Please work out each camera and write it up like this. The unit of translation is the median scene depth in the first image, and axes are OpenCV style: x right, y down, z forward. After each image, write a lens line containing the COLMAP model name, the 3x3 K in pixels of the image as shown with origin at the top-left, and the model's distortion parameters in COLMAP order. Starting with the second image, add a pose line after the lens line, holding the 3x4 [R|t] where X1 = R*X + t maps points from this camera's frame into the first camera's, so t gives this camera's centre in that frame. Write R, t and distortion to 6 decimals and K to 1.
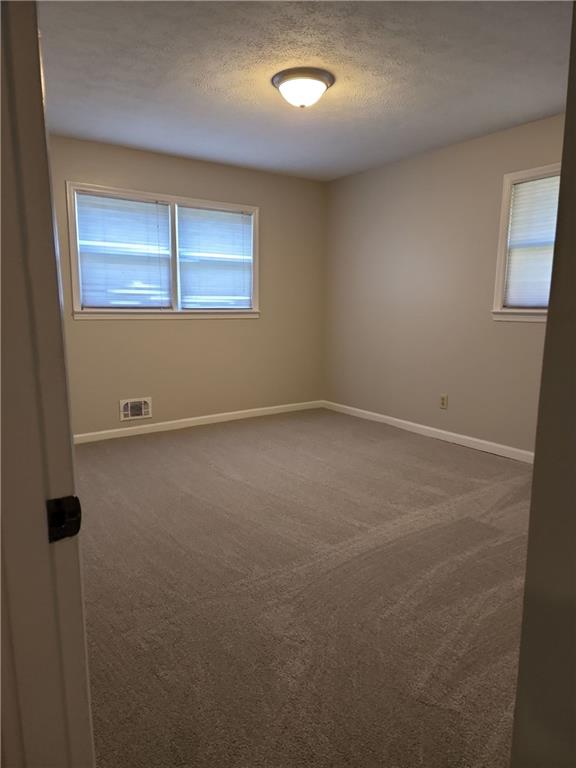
lens RADIAL K [[515.4, 0, 288.0], [0, 515.4, 384.0], [0, 0, 1]] dist [-0.000440, -0.001372]
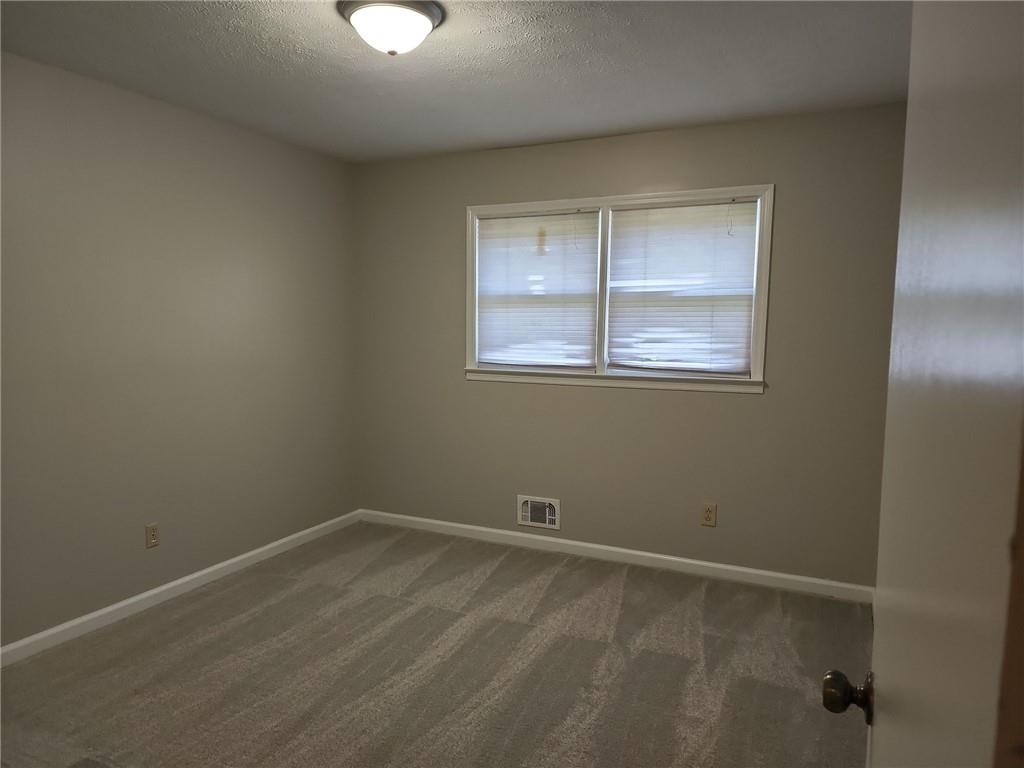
lens RADIAL K [[687.2, 0, 512.0], [0, 687.2, 384.0], [0, 0, 1]] dist [-0.000440, -0.001372]
pose [[0.415686, 0.034122, -0.908868, 0.523109], [-0.161078, 0.986261, -0.036645, -0.081481], [0.895131, 0.161632, 0.415471, 0.555586]]
